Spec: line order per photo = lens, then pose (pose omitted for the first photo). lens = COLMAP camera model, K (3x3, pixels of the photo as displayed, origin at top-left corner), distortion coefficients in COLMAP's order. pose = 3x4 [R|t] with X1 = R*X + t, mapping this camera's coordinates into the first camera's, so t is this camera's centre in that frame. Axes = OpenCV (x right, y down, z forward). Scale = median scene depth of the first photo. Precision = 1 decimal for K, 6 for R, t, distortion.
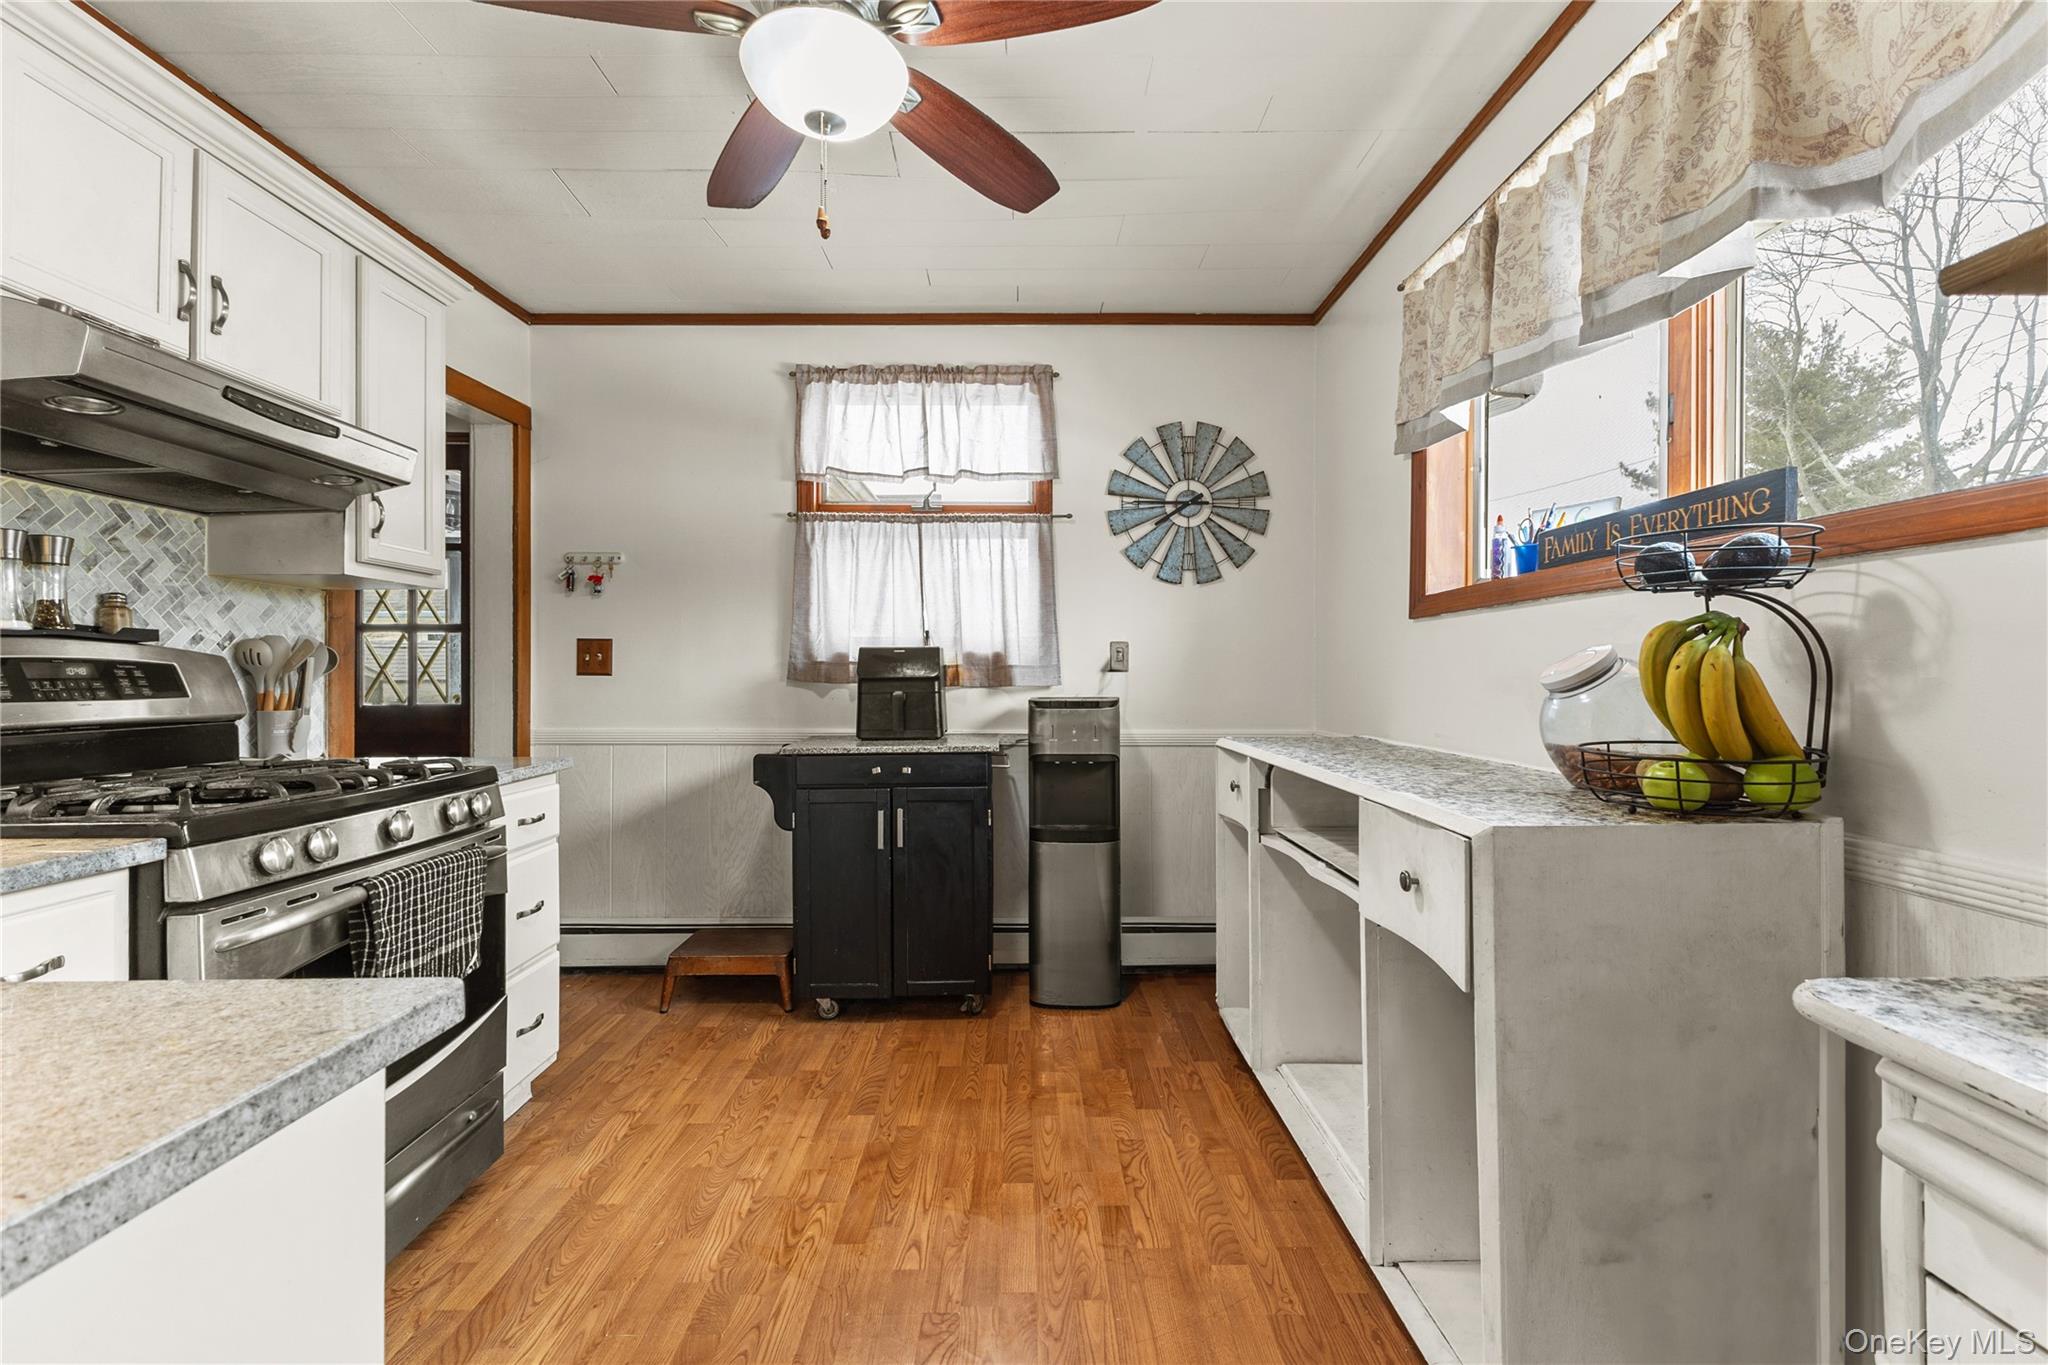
lens RADIAL K [[889.8, 0, 1027.8], [0, 889.8, 677.0], [0, 0, 1]] dist [0.012206, -0.000046]
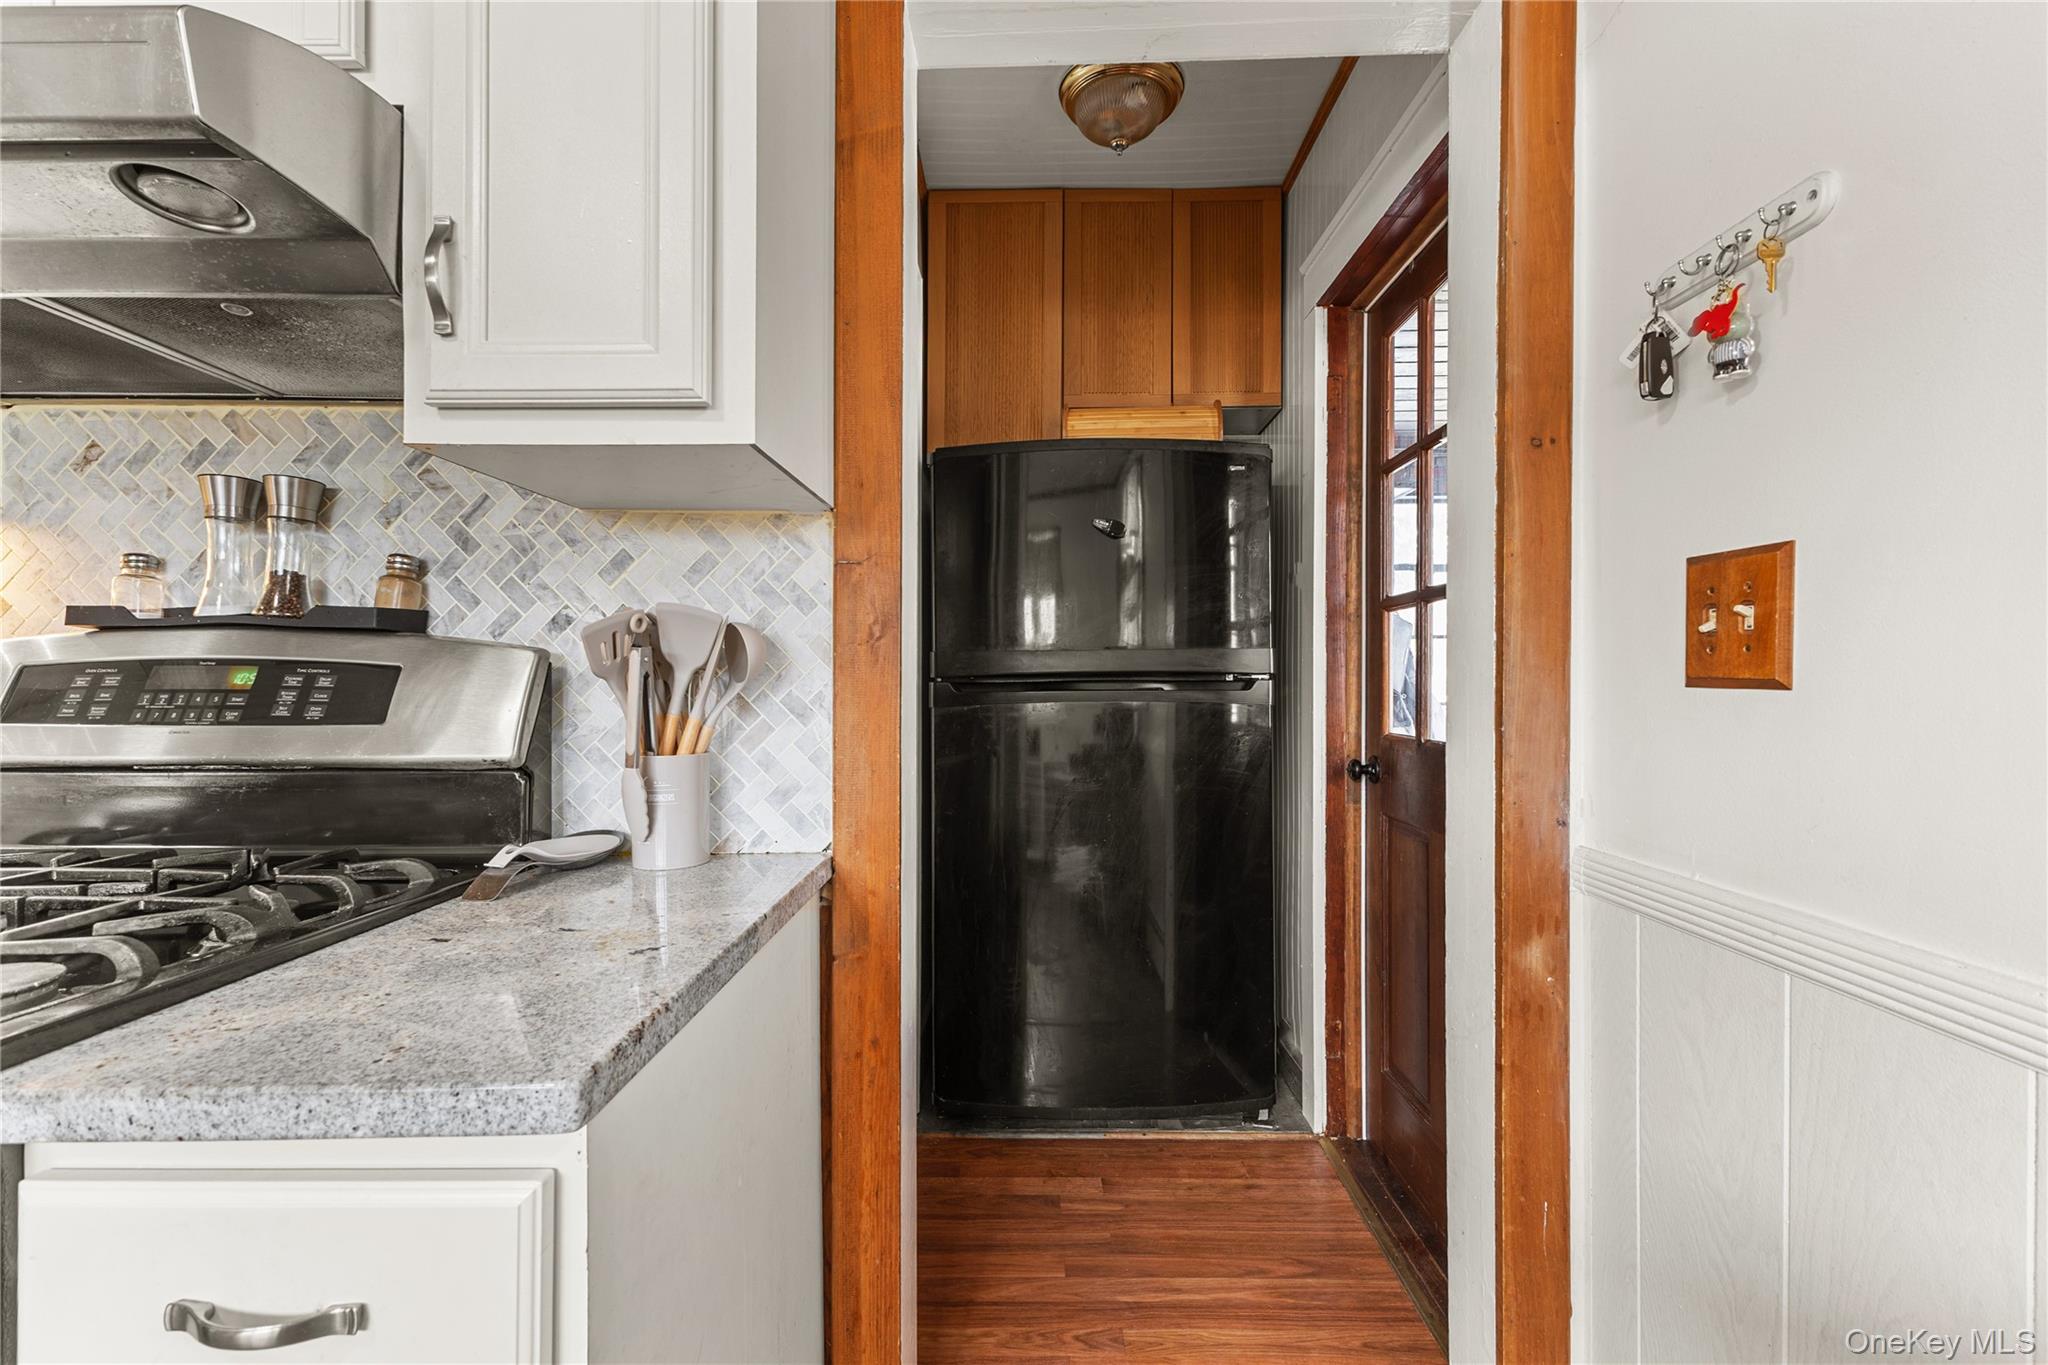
lens RADIAL K [[889.8, 0, 1027.8], [0, 889.8, 677.0], [0, 0, 1]] dist [0.012206, -0.000046]
pose [[-0.016005, 0.002346, -0.999869, -0.380550], [-0.001889, 0.999995, 0.002377, -0.009109], [0.999870, 0.001927, -0.016001, 1.421193]]
